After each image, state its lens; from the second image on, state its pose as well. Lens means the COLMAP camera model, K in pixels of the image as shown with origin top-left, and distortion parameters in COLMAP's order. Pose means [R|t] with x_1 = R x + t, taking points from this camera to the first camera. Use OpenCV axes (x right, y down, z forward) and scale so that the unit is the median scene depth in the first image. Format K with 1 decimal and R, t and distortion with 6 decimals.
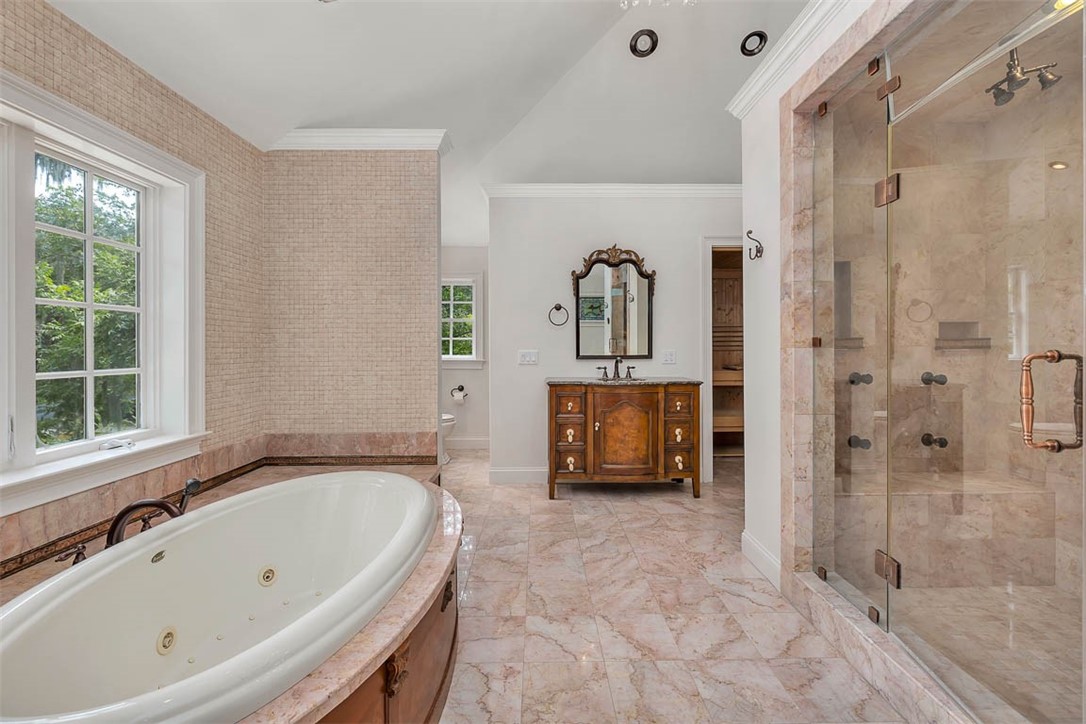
lens RADIAL K [[466.0, 0, 542.0], [0, 466.0, 346.5], [0, 0, 1]] dist [-0.000106, -0.000238]
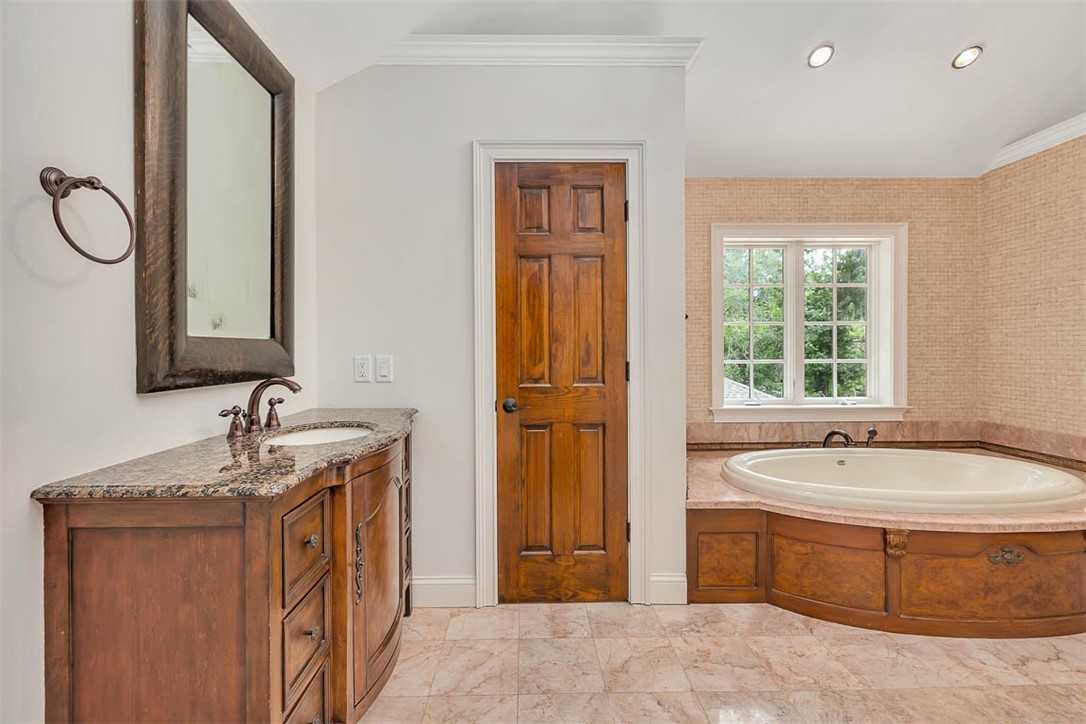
lens RADIAL K [[466.0, 0, 540.5], [0, 466.0, 353.1], [0, 0, 1]] dist [-0.000106, -0.000238]
pose [[0.016810, 0.012026, -0.999786, 0.543985], [0.004052, 0.999919, 0.012096, 0.000845], [0.999850, -0.004254, 0.016760, -0.110358]]
